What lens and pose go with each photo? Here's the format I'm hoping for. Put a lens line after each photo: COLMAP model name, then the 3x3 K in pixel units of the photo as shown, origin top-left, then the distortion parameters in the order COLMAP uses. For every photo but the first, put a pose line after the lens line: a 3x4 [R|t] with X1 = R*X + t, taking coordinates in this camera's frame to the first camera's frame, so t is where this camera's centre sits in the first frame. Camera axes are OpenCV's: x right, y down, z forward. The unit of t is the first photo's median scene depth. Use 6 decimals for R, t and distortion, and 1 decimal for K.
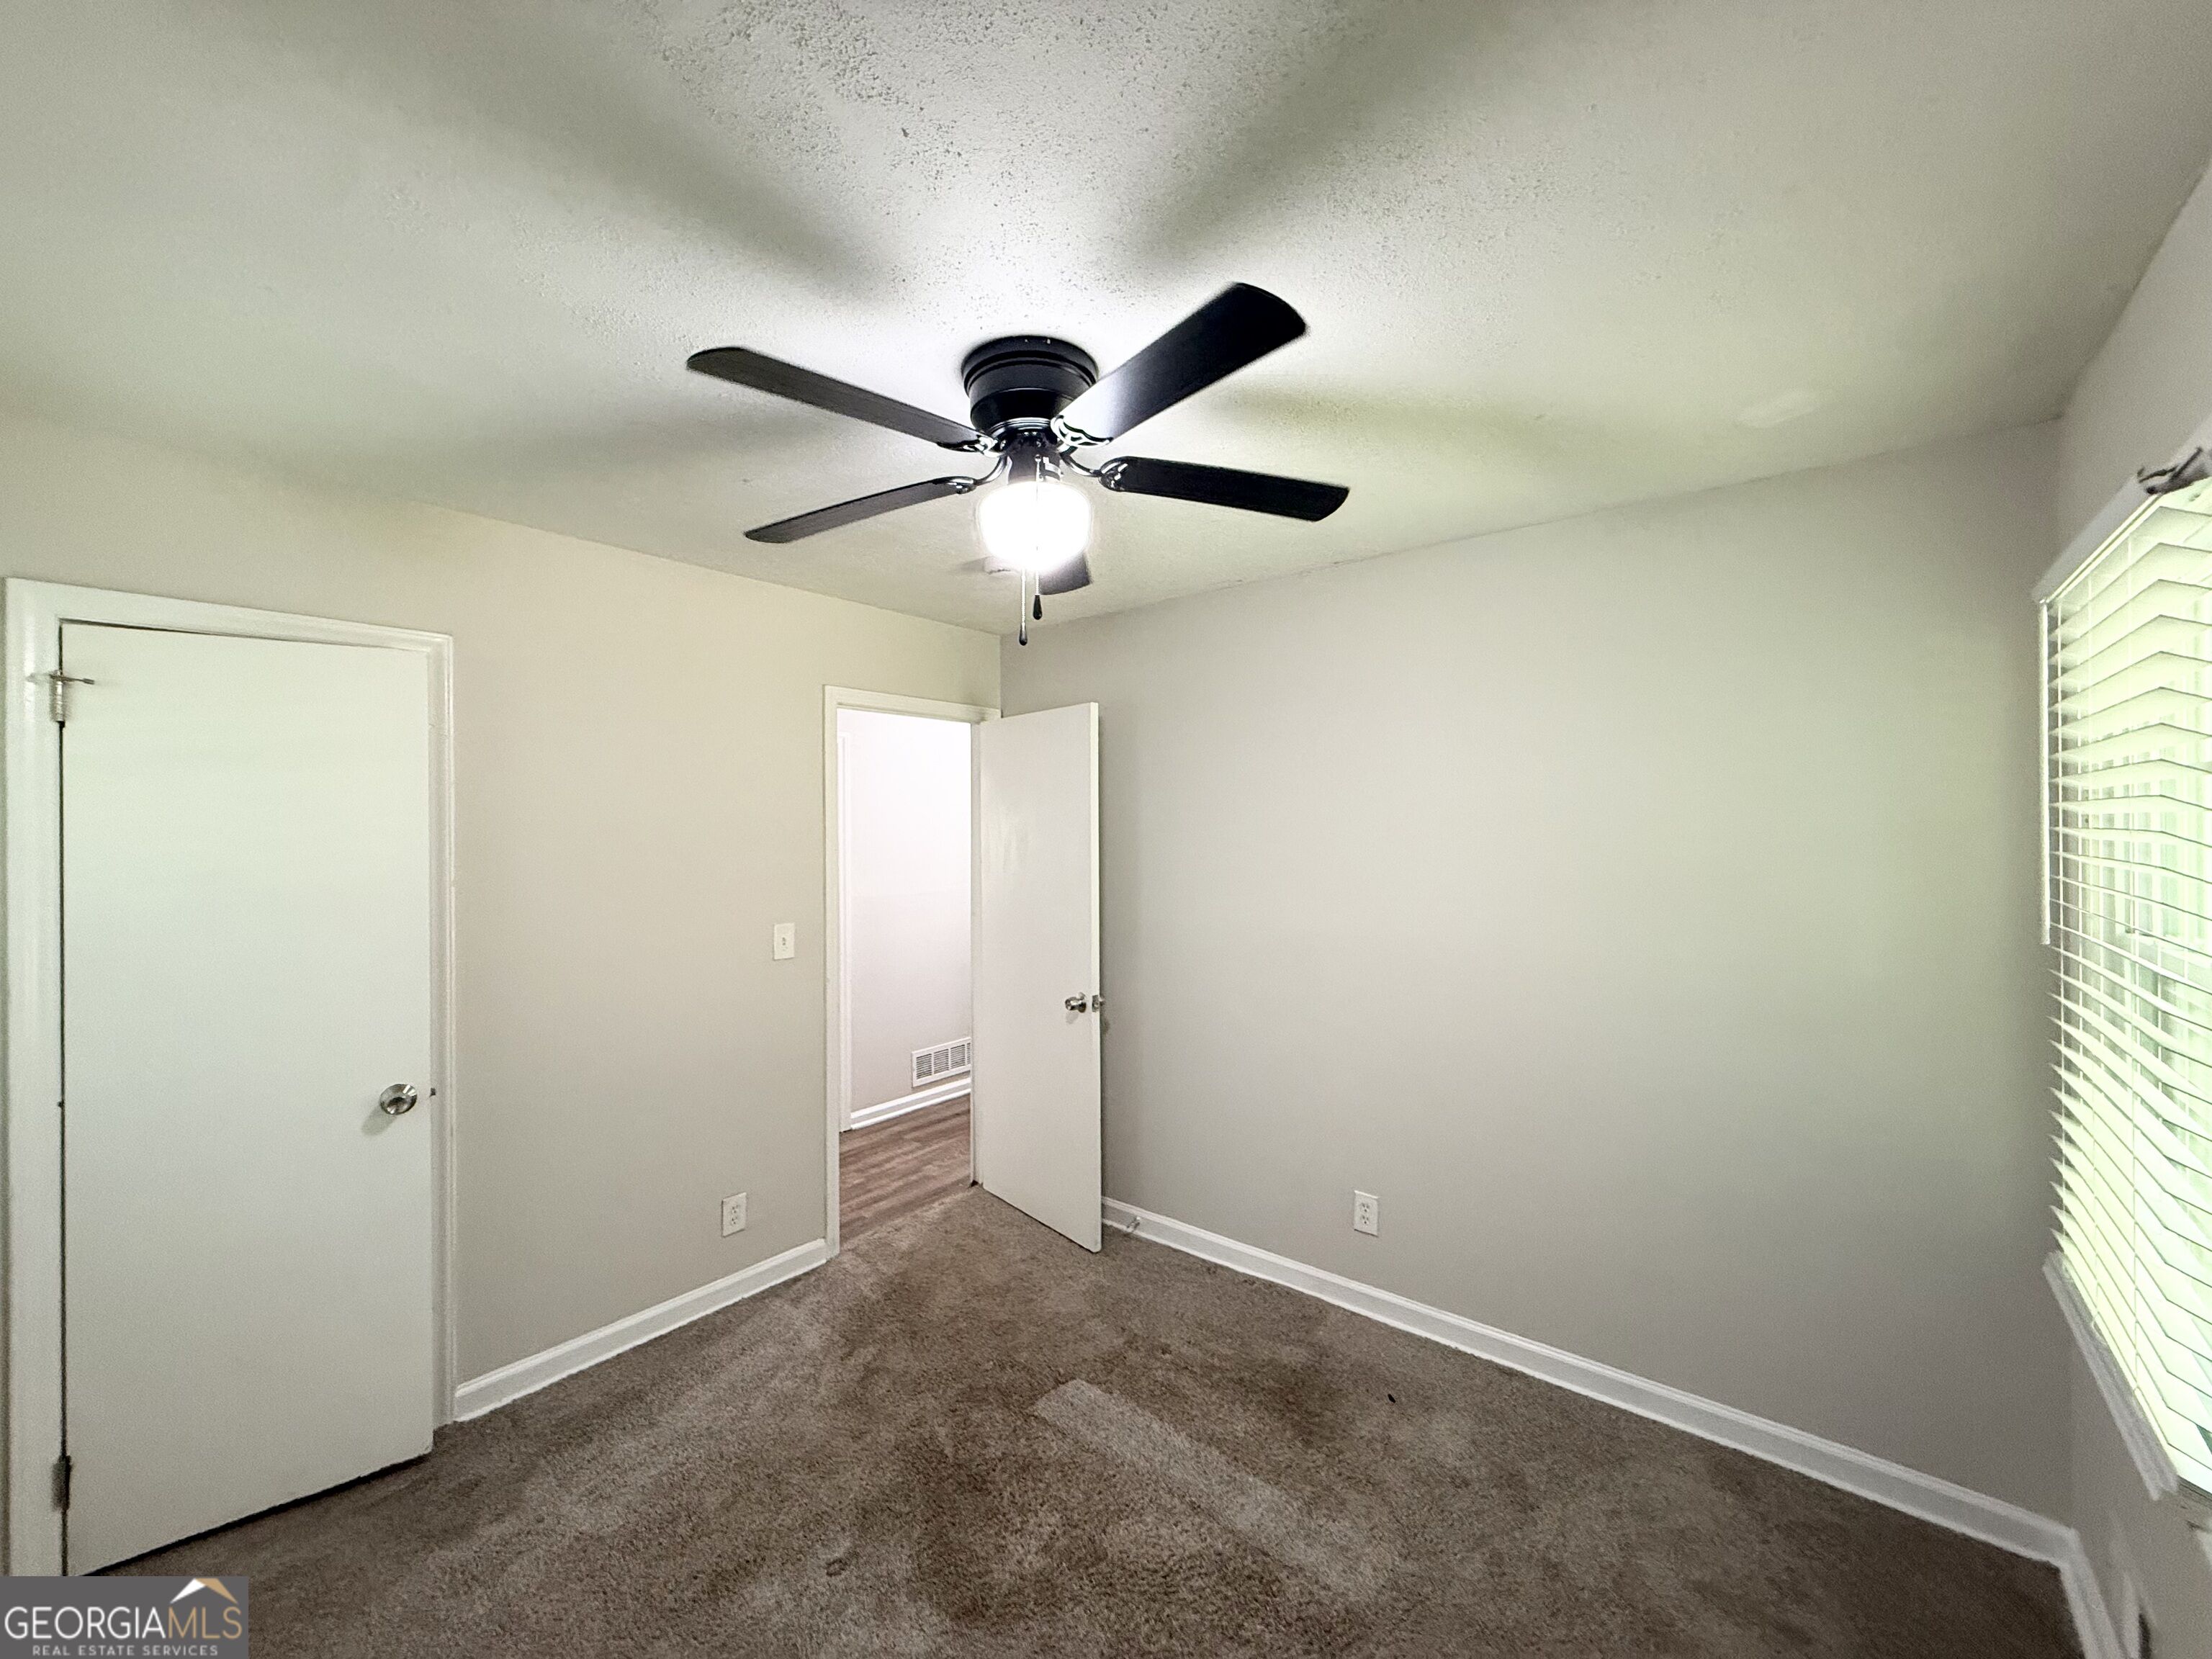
lens RADIAL K [[881.3, 0, 1101.4], [0, 881.3, 821.4], [0, 0, 1]] dist [0.000099, 0.000072]
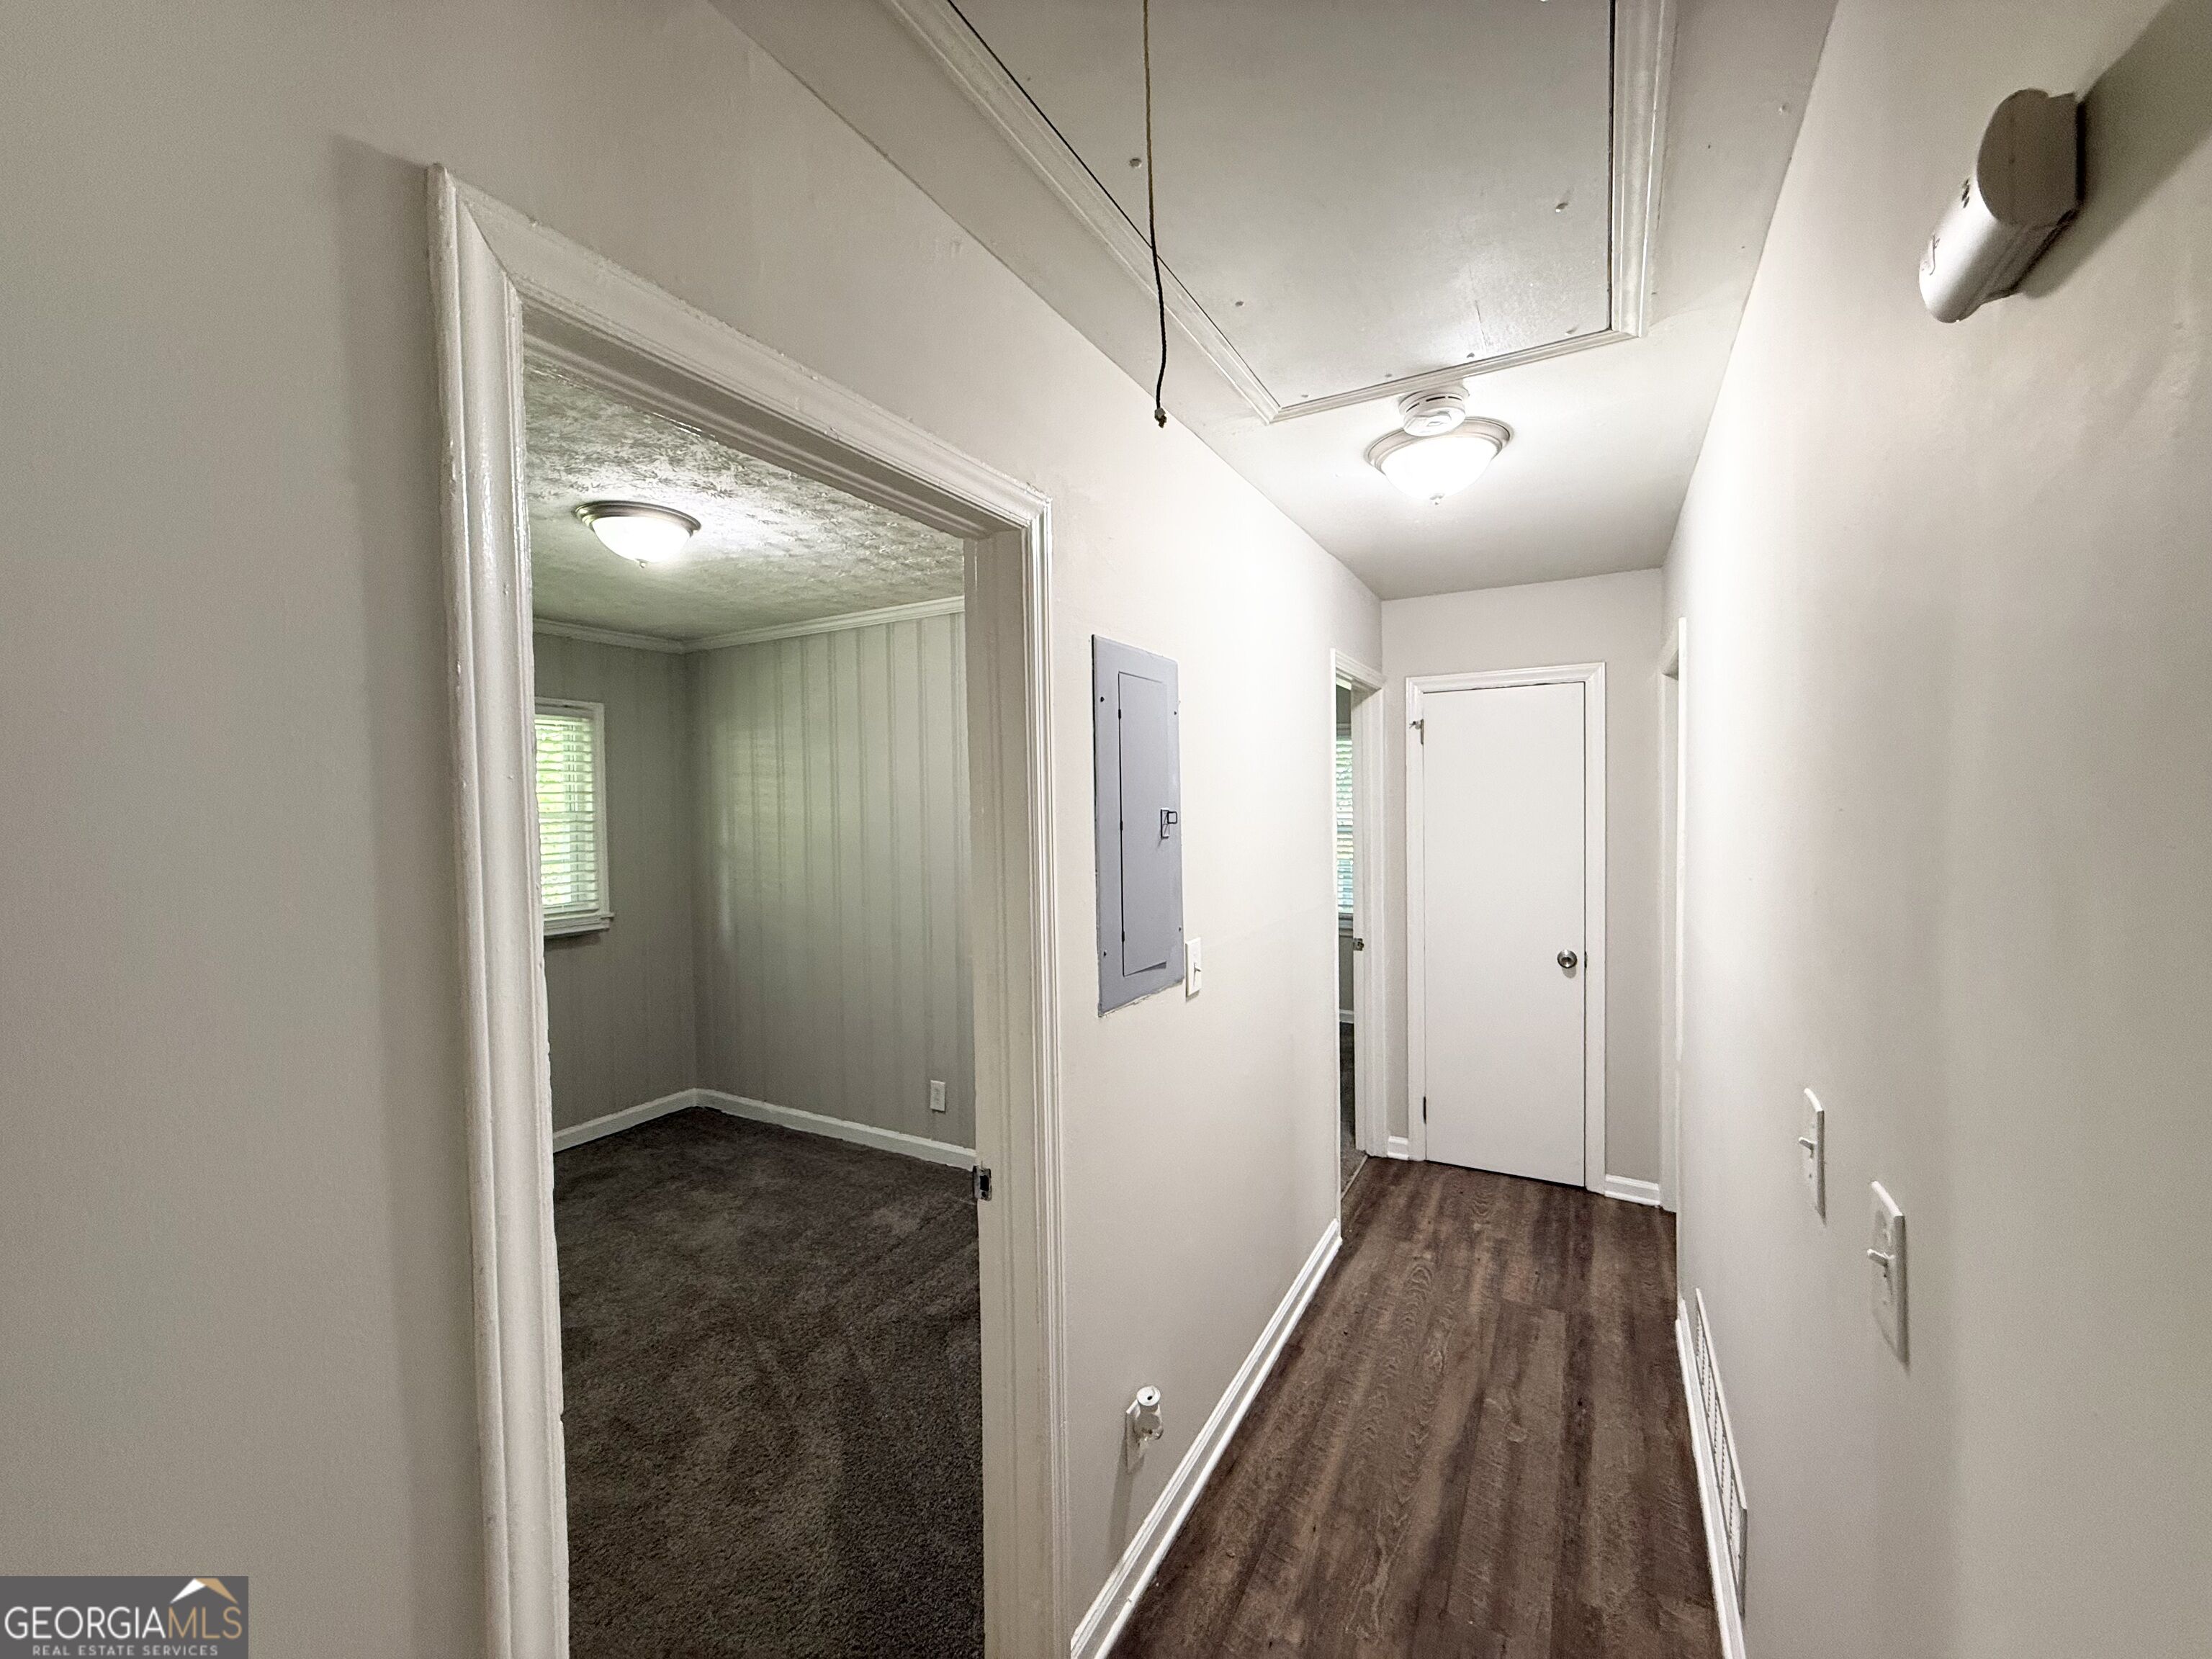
lens RADIAL K [[881.3, 0, 1101.4], [0, 881.3, 821.4], [0, 0, 1]] dist [0.000099, 0.000072]
pose [[-0.983583, 0.013753, -0.179932, 0.183519], [0.008470, 0.999511, 0.030097, 0.016333], [0.180257, 0.028078, -0.983219, 1.613623]]
